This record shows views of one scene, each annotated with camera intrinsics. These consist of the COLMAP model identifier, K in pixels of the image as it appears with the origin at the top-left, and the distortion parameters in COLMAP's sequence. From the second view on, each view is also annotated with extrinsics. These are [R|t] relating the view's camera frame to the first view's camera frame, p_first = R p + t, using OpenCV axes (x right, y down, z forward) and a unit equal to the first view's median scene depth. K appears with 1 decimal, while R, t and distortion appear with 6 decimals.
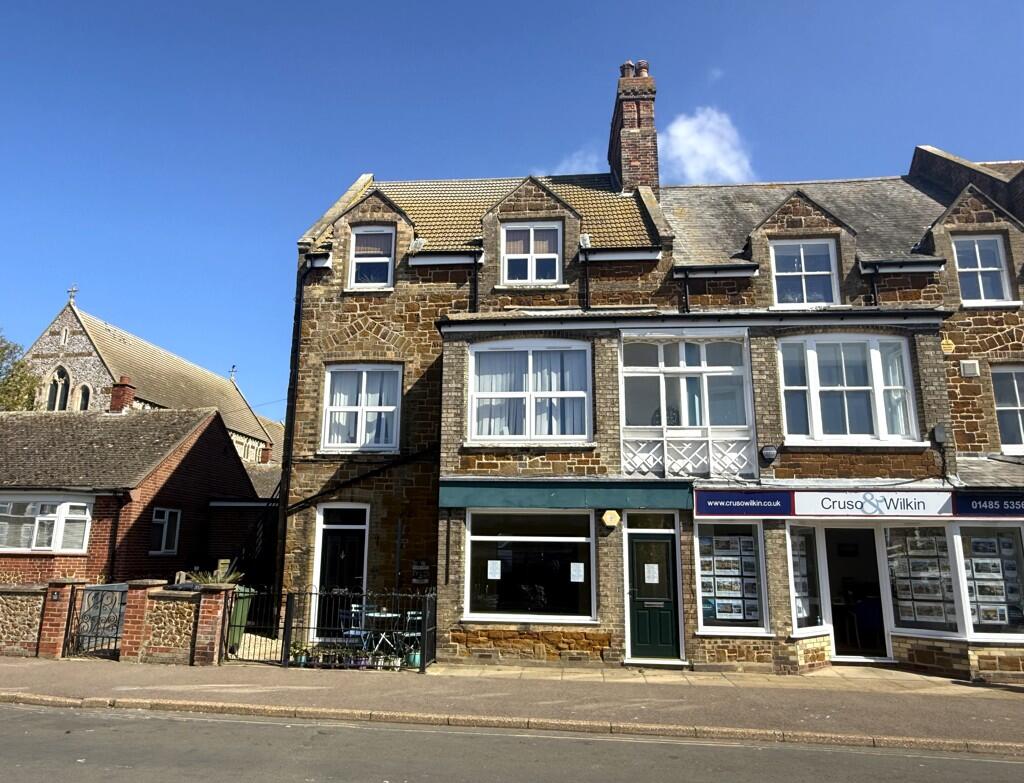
lens RADIAL K [[700.0, 0, 478.5], [0, 700.0, 400.8], [0, 0, 1]] dist [0.002172, 0.012814]
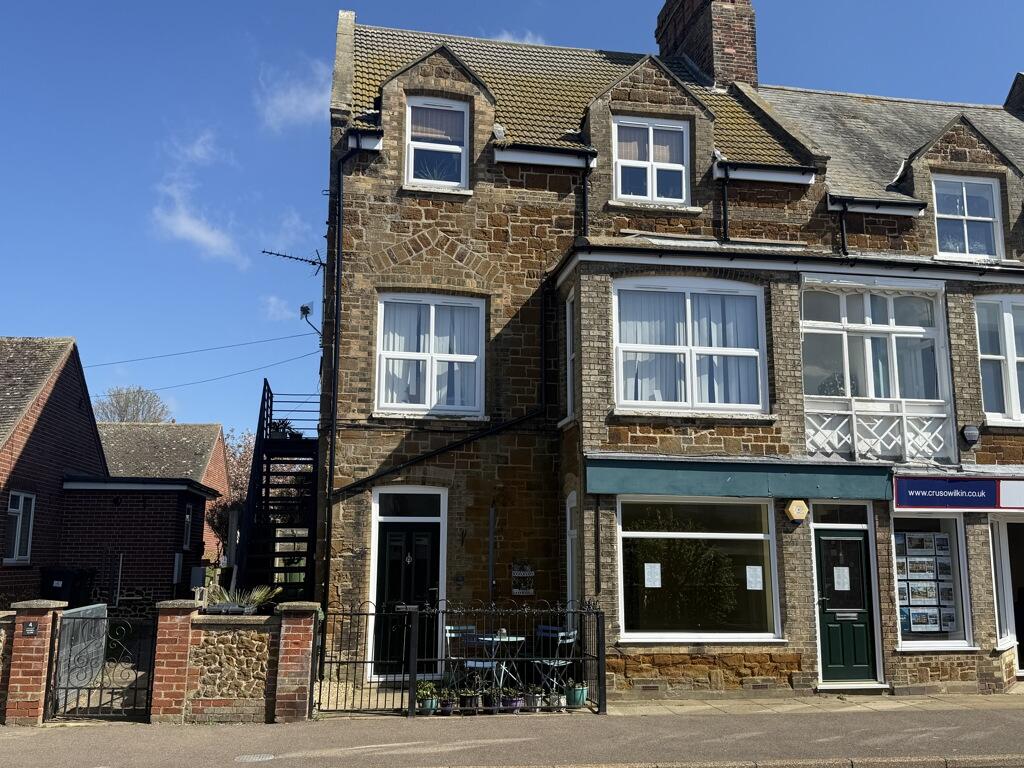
lens RADIAL K [[944.4, 0, 512.4], [0, 944.4, 387.1], [0, 0, 1]] dist [0.053496, 0.000000]
pose [[0.962348, 0.036926, 0.269302, -0.398400], [-0.049236, 0.998022, 0.039096, 0.001141], [-0.267325, -0.050883, 0.962262, 0.047913]]
